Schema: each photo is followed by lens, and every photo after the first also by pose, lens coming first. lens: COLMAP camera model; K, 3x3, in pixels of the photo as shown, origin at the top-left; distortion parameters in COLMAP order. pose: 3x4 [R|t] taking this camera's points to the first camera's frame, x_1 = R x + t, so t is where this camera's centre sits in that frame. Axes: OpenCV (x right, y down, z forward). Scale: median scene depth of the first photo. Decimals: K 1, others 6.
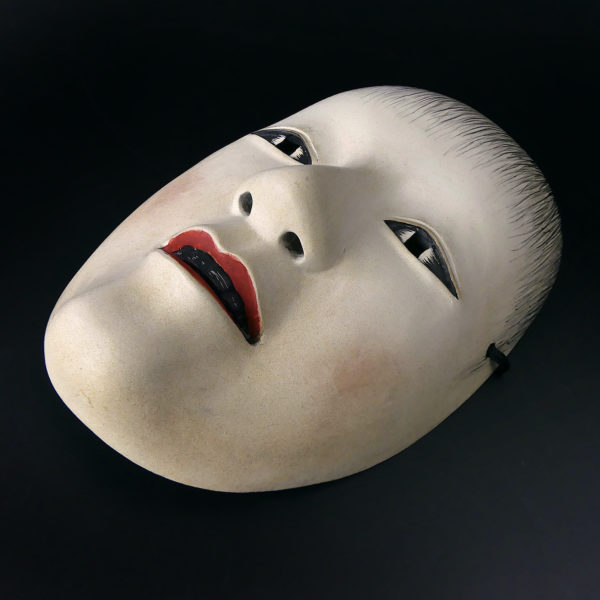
lens RADIAL K [[689.9, 0, 297.1], [0, 689.9, 299.5], [0, 0, 1]] dist [0.134402, 0.000000]
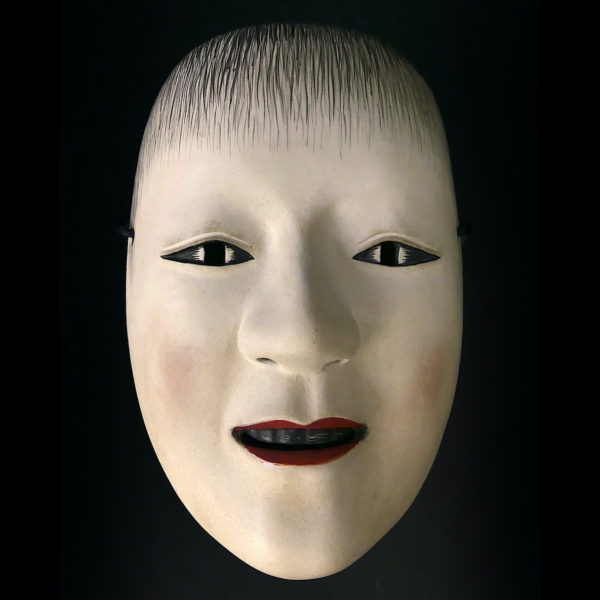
lens RADIAL K [[689.9, 0, 299.4], [0, 689.9, 299.2], [0, 0, 1]] dist [0.134402, 0.000000]
pose [[0.692883, -0.720954, 0.011714, 0.012520], [0.585594, 0.572124, 0.574242, -0.676614], [-0.420704, -0.391023, 0.818602, 0.134899]]
